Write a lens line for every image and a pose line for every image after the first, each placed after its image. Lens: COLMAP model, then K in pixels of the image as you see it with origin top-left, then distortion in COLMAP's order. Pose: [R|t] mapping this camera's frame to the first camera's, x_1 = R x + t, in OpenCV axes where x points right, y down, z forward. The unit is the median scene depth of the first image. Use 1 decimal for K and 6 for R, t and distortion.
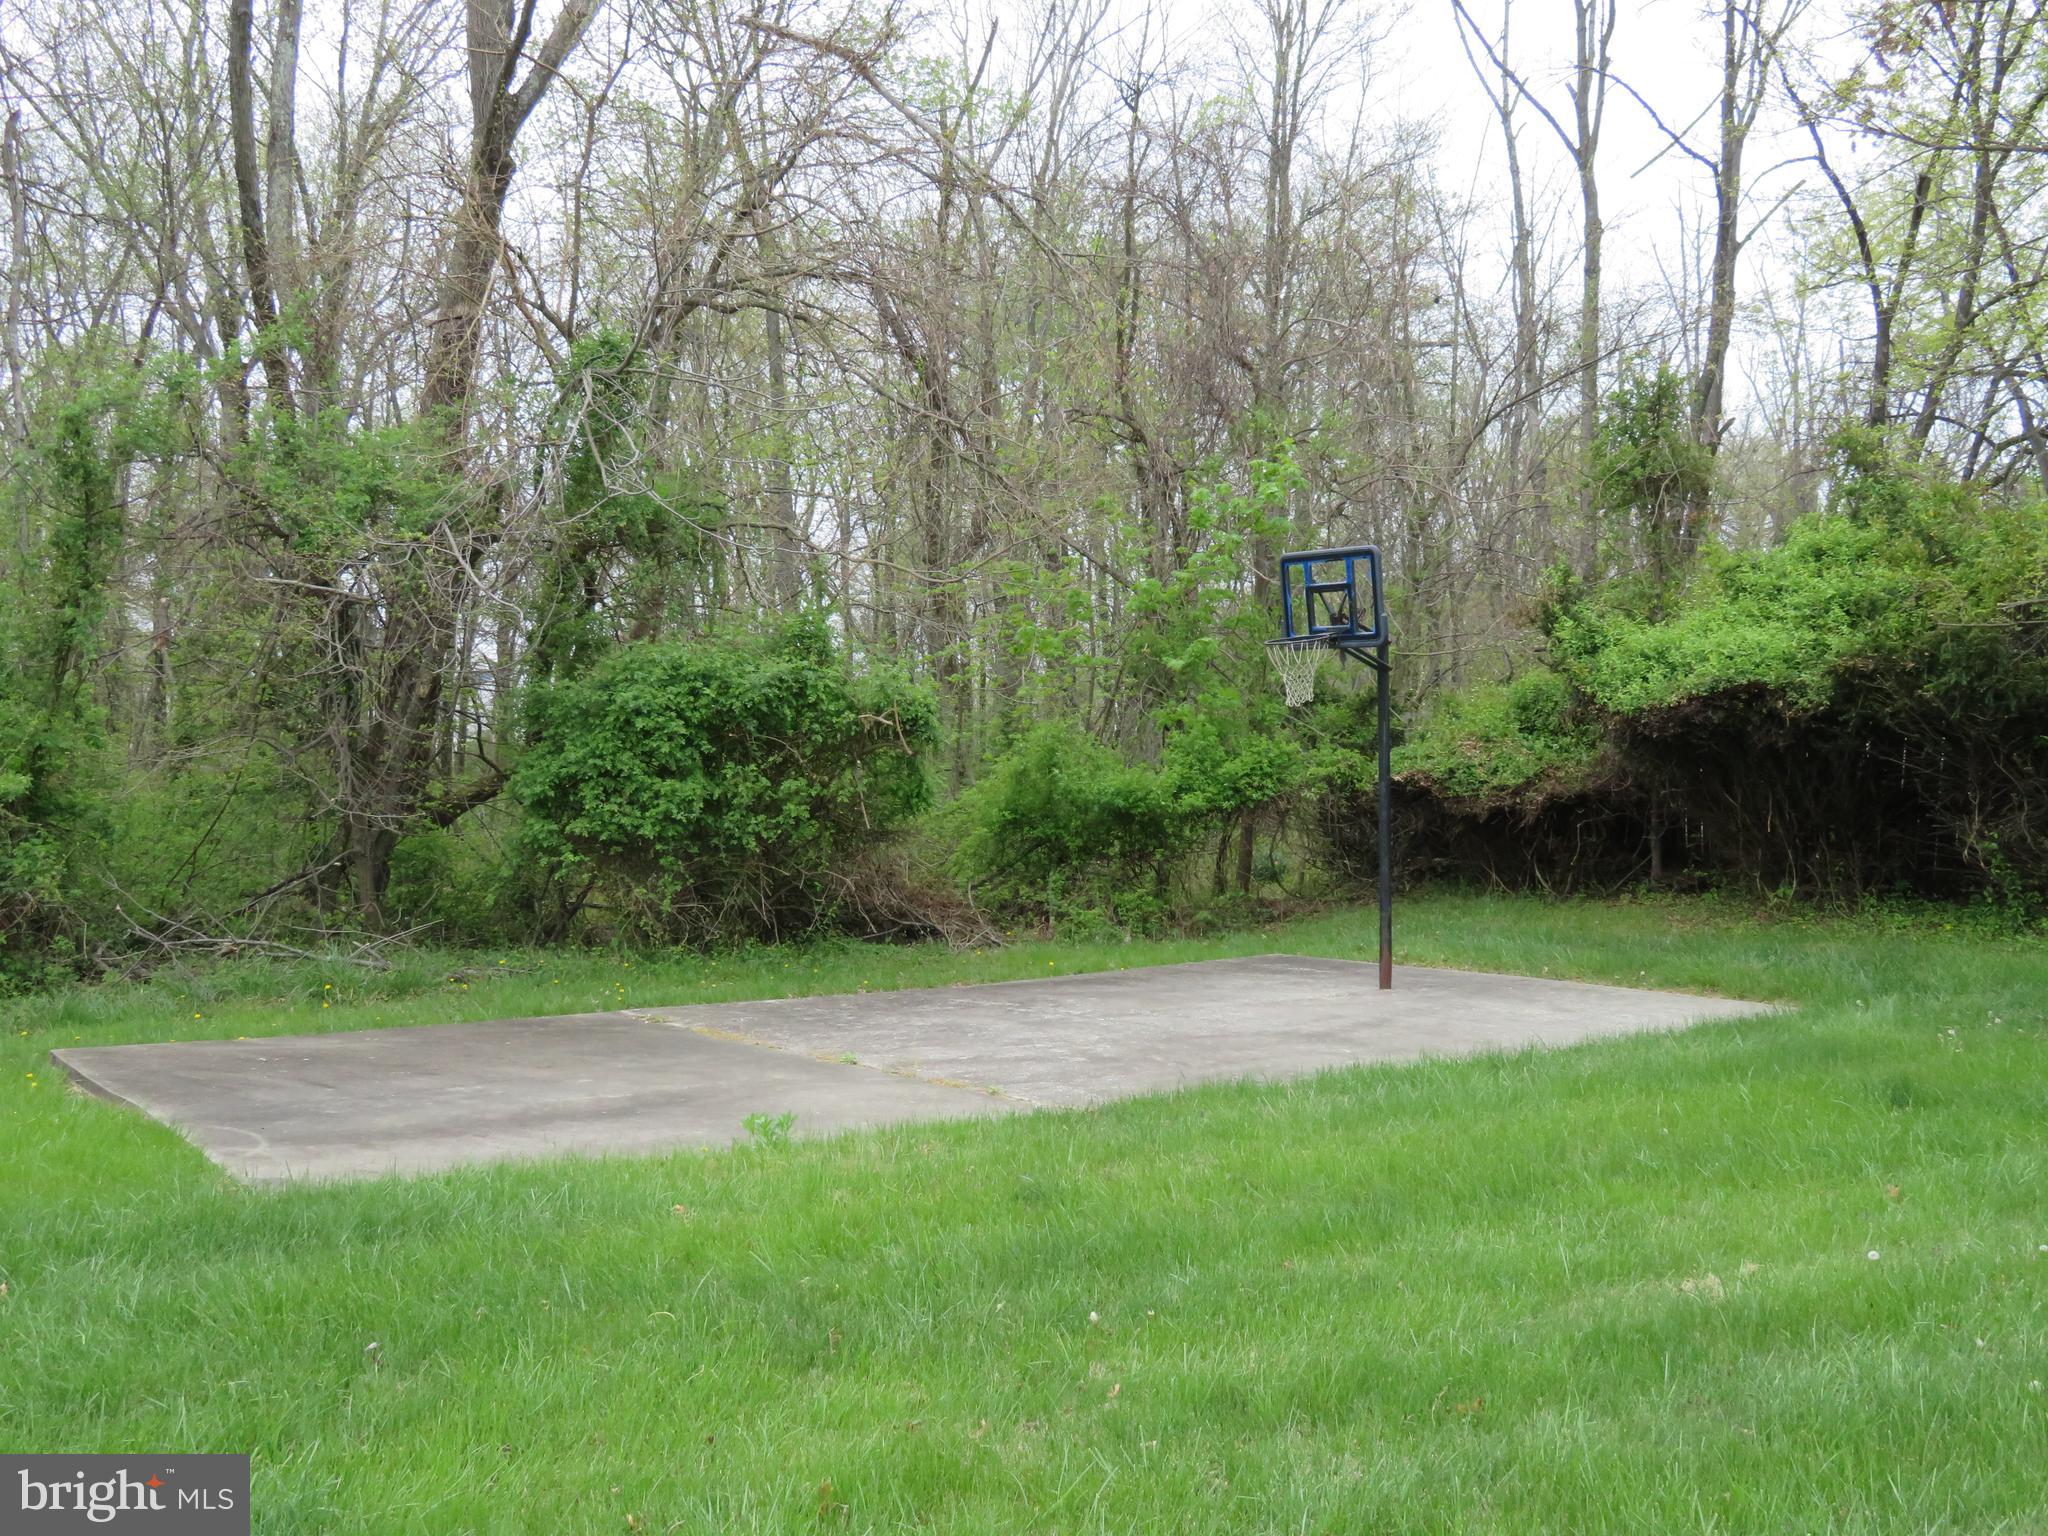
lens RADIAL K [[2012.2, 0, 1024.0], [0, 2012.2, 768.0], [0, 0, 1]] dist [0.001839, 0.038658]
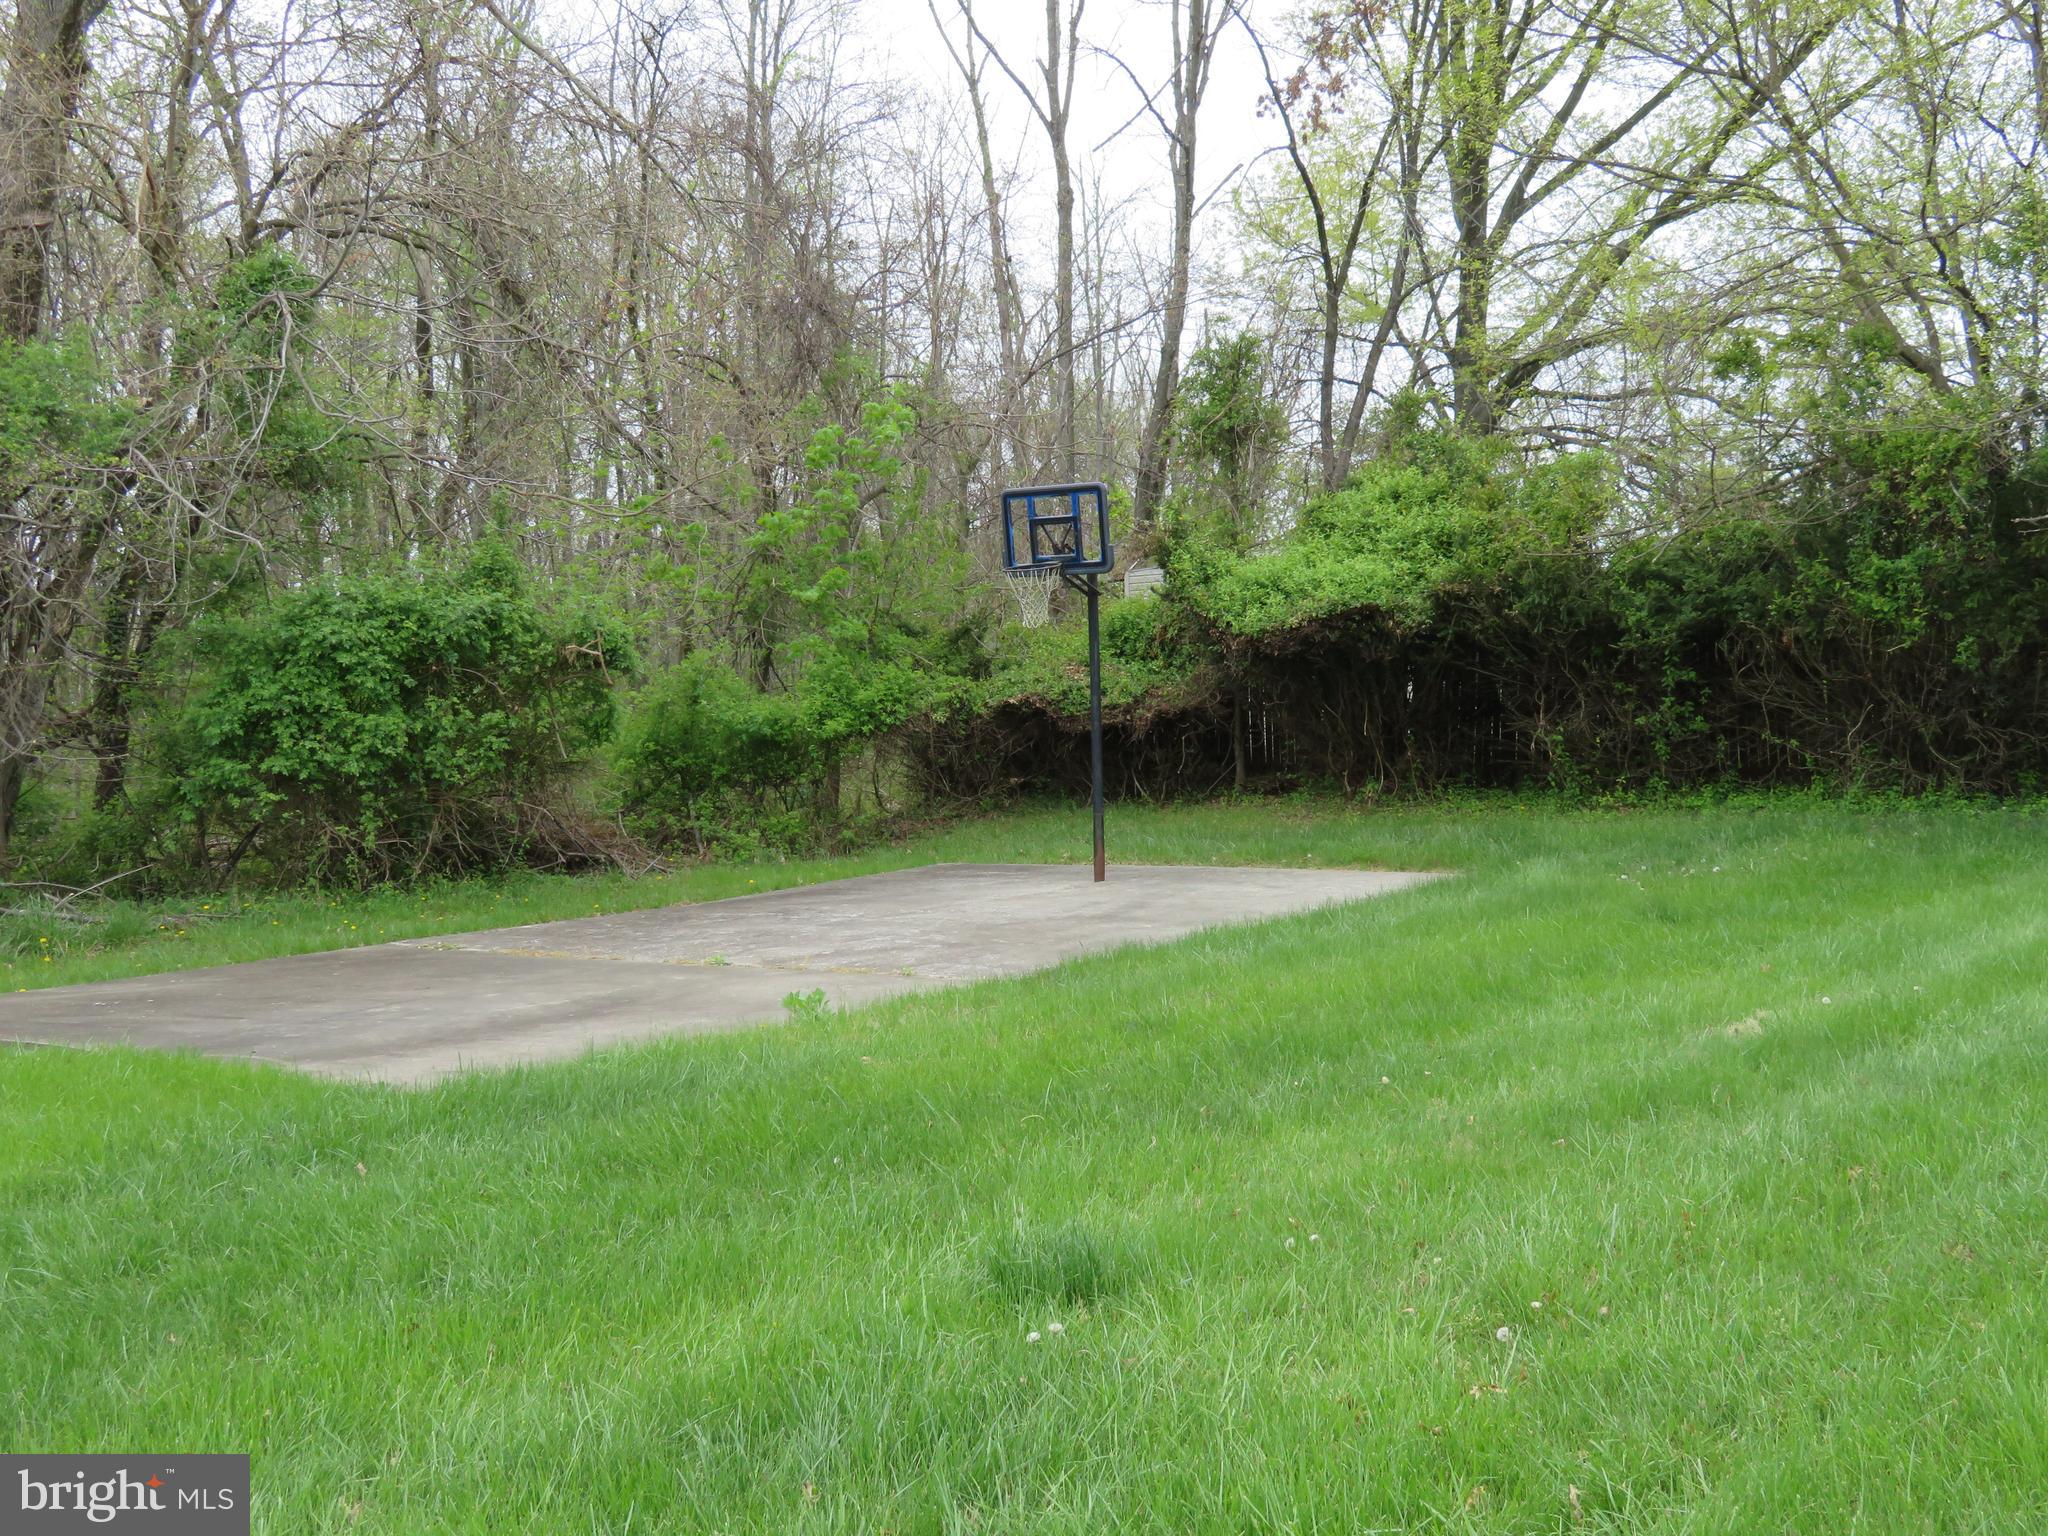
lens RADIAL K [[2012.2, 0, 1024.0], [0, 2012.2, 768.0], [0, 0, 1]] dist [0.001839, 0.038658]
pose [[0.945576, -0.034384, 0.323581, -0.192976], [0.026311, 0.999225, 0.029292, 0.011453], [-0.324337, -0.019184, 0.945747, -0.036812]]
